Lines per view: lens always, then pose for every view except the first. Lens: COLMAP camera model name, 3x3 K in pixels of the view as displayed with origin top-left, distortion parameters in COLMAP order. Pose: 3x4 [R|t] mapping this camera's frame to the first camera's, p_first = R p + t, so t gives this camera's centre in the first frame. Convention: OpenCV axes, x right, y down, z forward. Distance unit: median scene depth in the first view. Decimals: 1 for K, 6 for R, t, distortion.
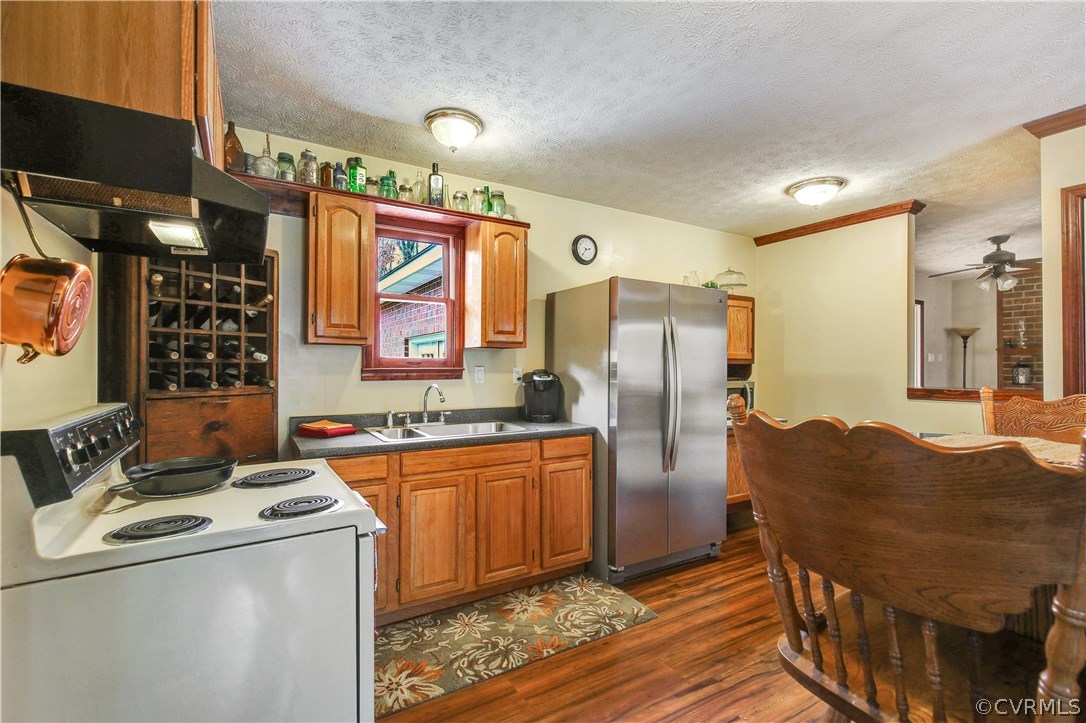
lens RADIAL K [[492.4, 0, 551.0], [0, 492.4, 361.3], [0, 0, 1]] dist [0.015217, -0.006489]
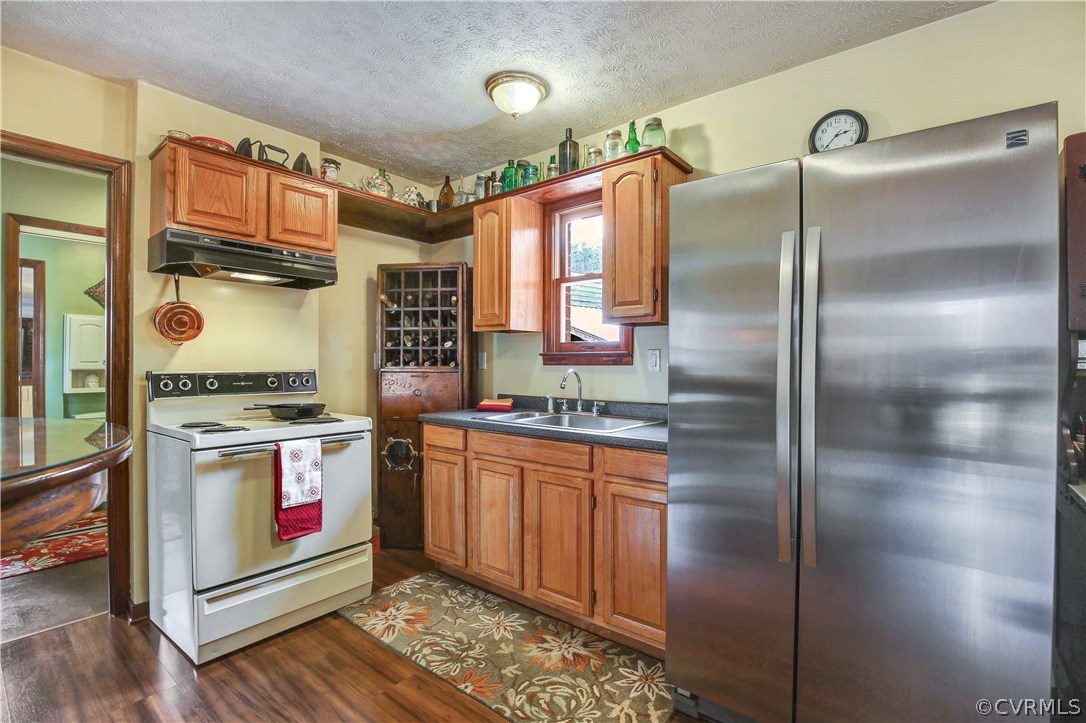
lens RADIAL K [[503.1, 0, 543.0], [0, 503.1, 361.5], [0, 0, 1]] dist [-0.027720, 0.000421]
pose [[0.331554, -0.002194, -0.943434, 0.702237], [0.007829, 0.999969, 0.000426, 0.034909], [0.943404, -0.007528, 0.331561, 0.721482]]
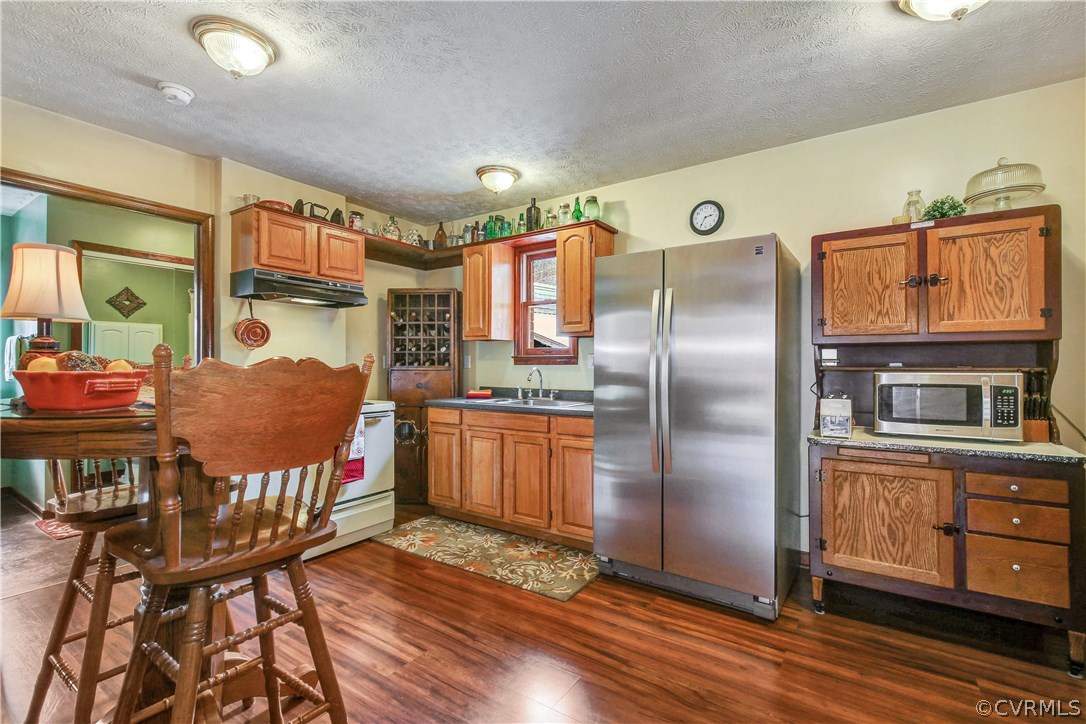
lens RADIAL K [[491.6, 0, 545.0], [0, 491.6, 361.3], [0, 0, 1]] dist [0.017234, 0.000088]
pose [[0.411087, -0.006887, -0.911570, 1.078300], [0.007897, 0.999961, -0.003994, 0.039624], [0.911562, -0.005557, 0.411126, 0.550085]]
